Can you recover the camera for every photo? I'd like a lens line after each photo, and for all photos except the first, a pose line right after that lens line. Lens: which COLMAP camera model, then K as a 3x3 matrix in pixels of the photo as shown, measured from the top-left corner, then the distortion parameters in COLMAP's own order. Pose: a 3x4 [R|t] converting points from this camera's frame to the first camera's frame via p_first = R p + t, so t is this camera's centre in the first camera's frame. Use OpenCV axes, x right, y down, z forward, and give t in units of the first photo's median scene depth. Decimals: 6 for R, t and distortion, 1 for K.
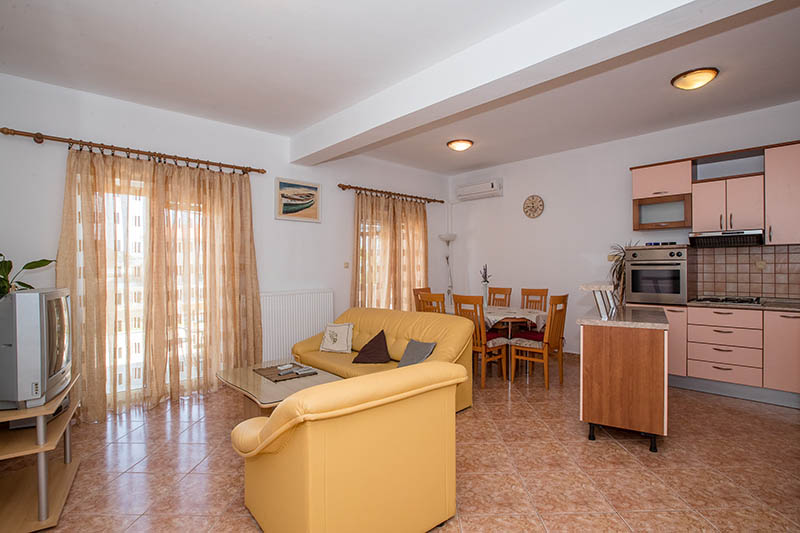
lens RADIAL K [[407.4, 0, 400.0], [0, 407.4, 266.5], [0, 0, 1]] dist [-0.035845, 0.000066]
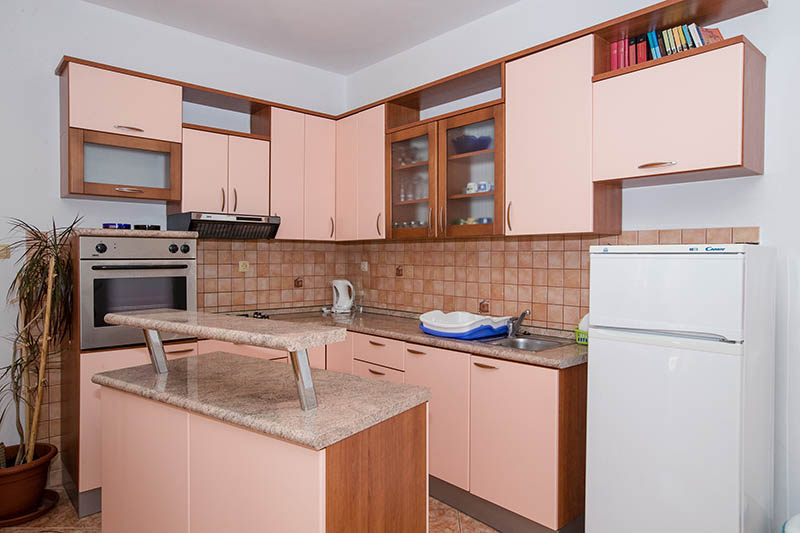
lens RADIAL K [[524.1, 0, 405.0], [0, 524.1, 263.1], [0, 0, 1]] dist [-0.003289, 0.000548]
pose [[0.005236, -0.007205, 0.999960, -0.031451], [-0.004438, 0.999964, 0.007229, -0.016499], [-0.999976, -0.004475, 0.005204, 0.657859]]
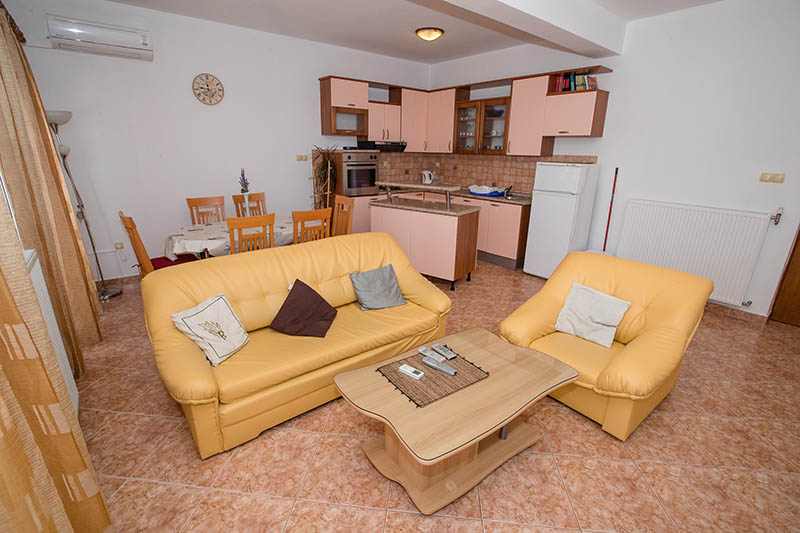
lens RADIAL K [[378.1, 0, 400.0], [0, 378.1, 266.5], [0, 0, 1]] dist [-0.031177, 0.000169]
pose [[0.060235, -0.288368, 0.955623, -0.620431], [-0.019136, 0.956852, 0.289945, -0.046896], [-0.998001, -0.035752, 0.052118, 0.795155]]
